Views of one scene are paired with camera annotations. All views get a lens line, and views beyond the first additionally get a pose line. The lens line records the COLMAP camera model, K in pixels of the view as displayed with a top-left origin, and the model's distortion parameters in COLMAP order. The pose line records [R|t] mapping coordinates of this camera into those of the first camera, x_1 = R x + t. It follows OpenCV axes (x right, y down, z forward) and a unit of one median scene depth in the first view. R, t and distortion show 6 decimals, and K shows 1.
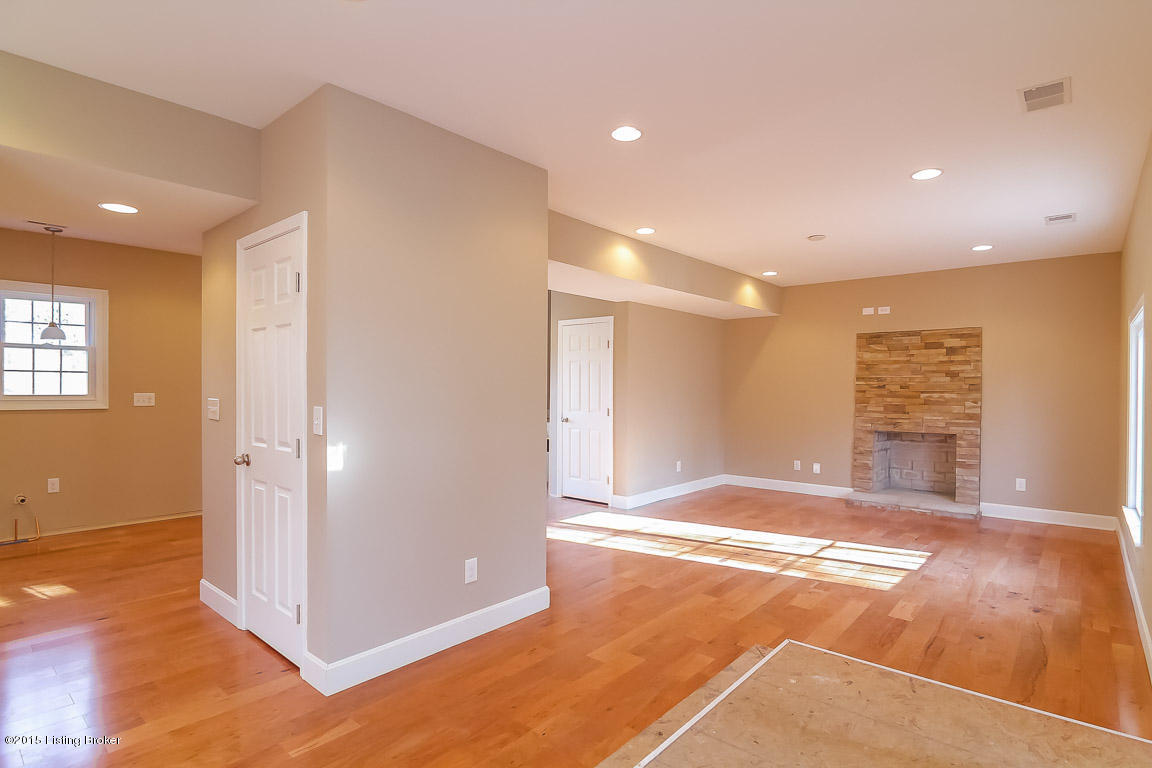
lens RADIAL K [[583.4, 0, 582.7], [0, 583.4, 391.0], [0, 0, 1]] dist [0.000720, -0.017732]
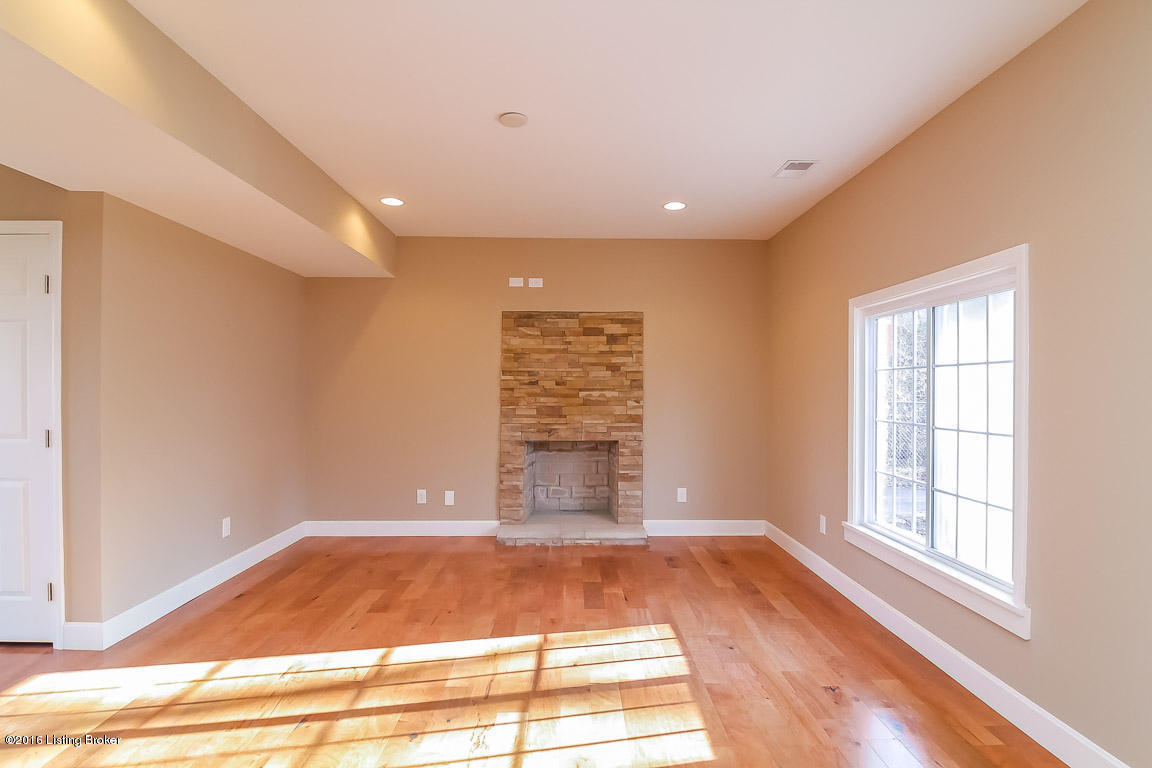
lens RADIAL K [[583.4, 0, 582.7], [0, 583.4, 391.0], [0, 0, 1]] dist [0.000720, -0.017732]
pose [[0.739874, -0.005251, 0.672725, 0.049781], [0.004962, 0.999985, 0.002347, 0.001892], [-0.672727, 0.001601, 0.739889, 0.407745]]
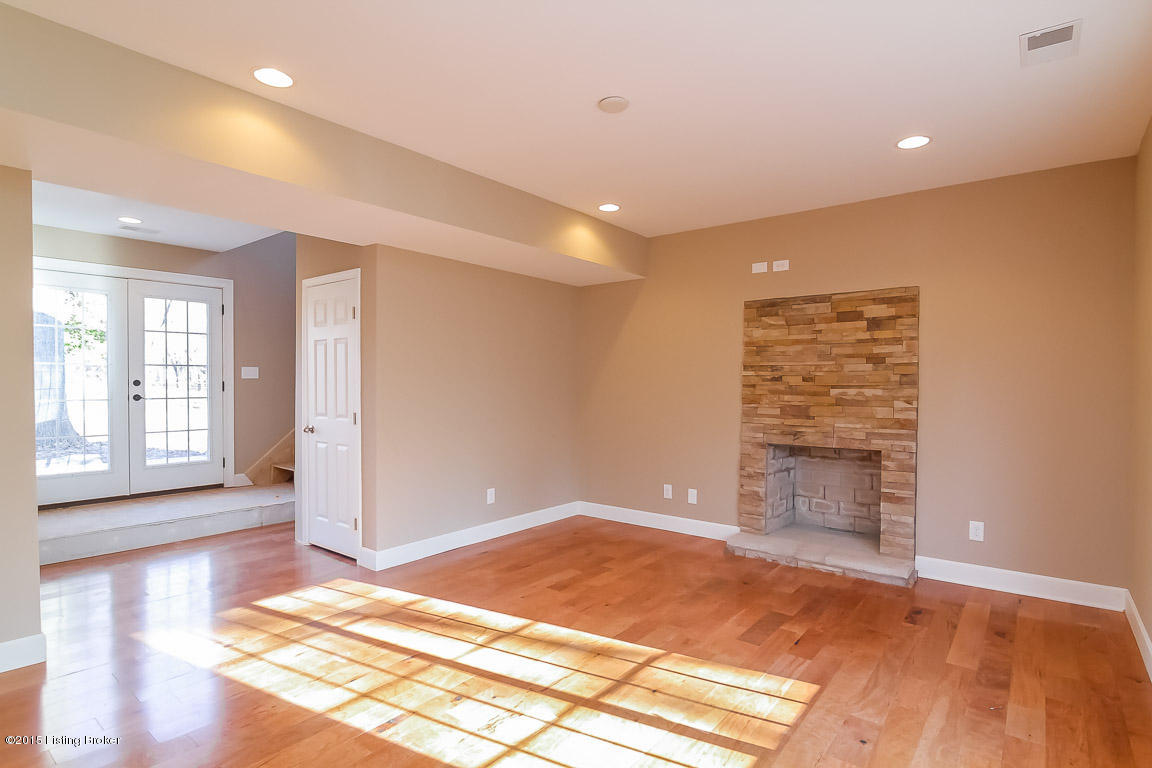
lens RADIAL K [[583.4, 0, 582.7], [0, 583.4, 391.0], [0, 0, 1]] dist [0.000720, -0.017732]
pose [[0.998953, -0.001654, 0.045724, 0.265420], [0.001350, 0.999977, 0.006673, 0.002090], [-0.045734, -0.006604, 0.998932, 0.345769]]
